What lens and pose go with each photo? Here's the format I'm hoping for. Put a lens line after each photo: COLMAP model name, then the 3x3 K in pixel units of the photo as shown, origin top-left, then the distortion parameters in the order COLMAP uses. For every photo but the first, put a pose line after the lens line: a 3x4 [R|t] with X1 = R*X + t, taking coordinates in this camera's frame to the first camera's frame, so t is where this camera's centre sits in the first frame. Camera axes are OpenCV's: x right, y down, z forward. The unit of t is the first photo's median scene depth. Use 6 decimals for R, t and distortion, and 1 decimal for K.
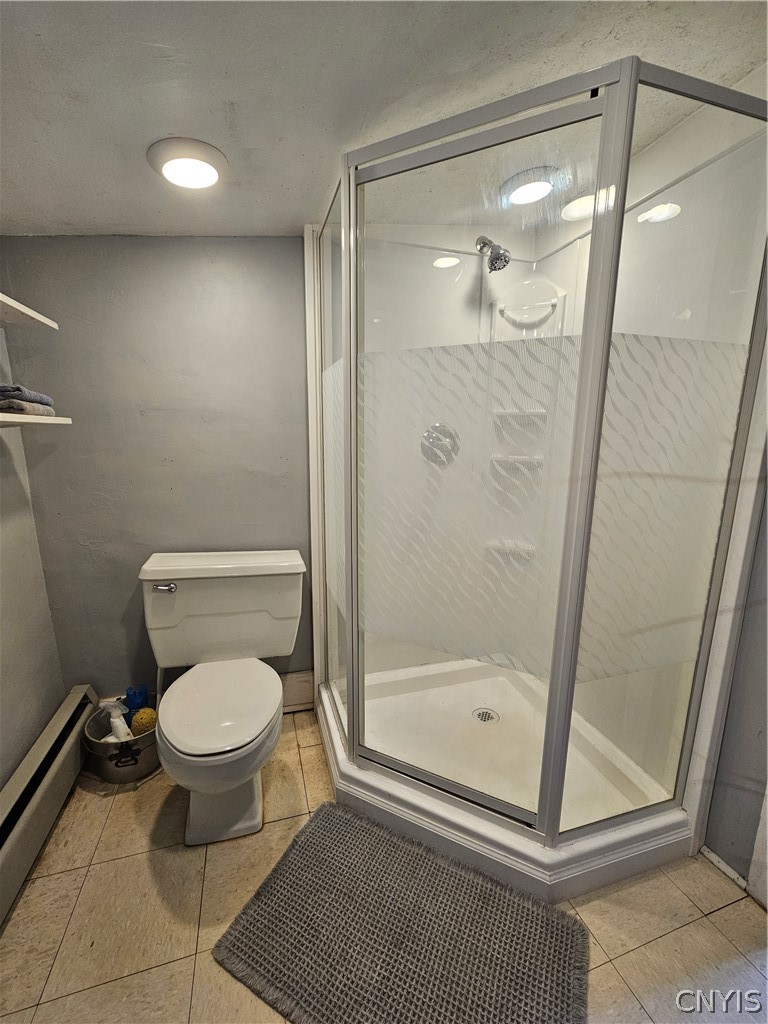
lens RADIAL K [[420.9, 0, 381.3], [0, 420.9, 509.5], [0, 0, 1]] dist [-0.002664, -0.000174]
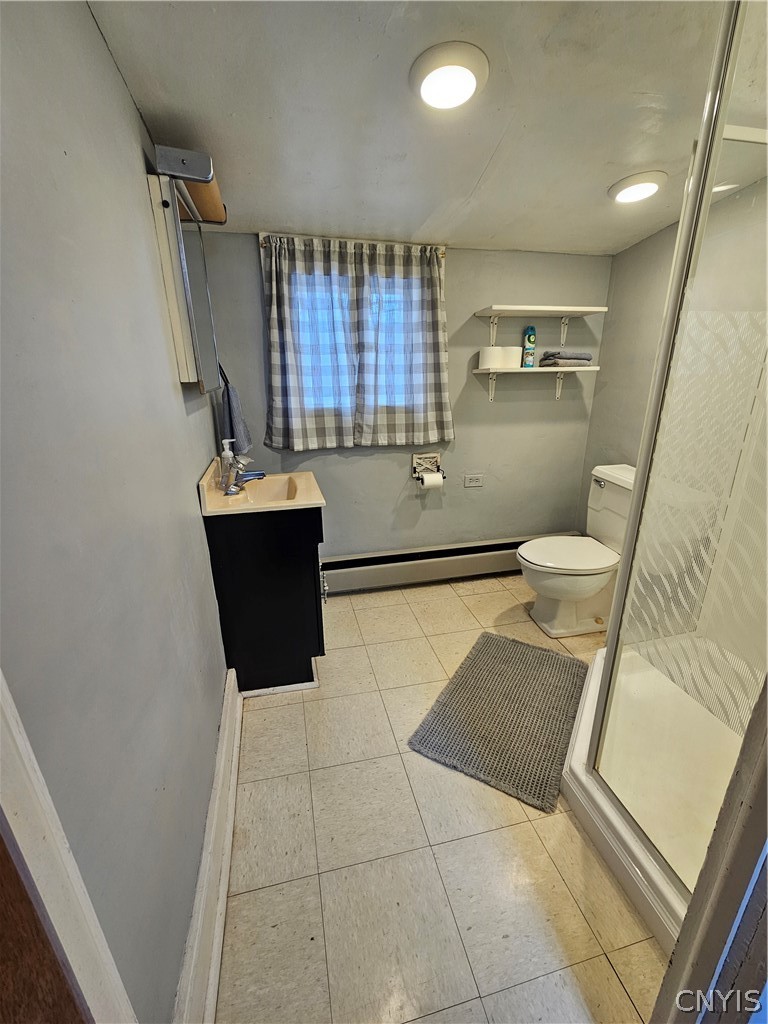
lens RADIAL K [[420.9, 0, 383.9], [0, 420.9, 508.8], [0, 0, 1]] dist [-0.002664, -0.000174]
pose [[-0.063201, 0.321656, -0.944745, 1.240140], [-0.174208, 0.928548, 0.327796, -0.111586], [0.982679, 0.185299, -0.002650, 0.335372]]
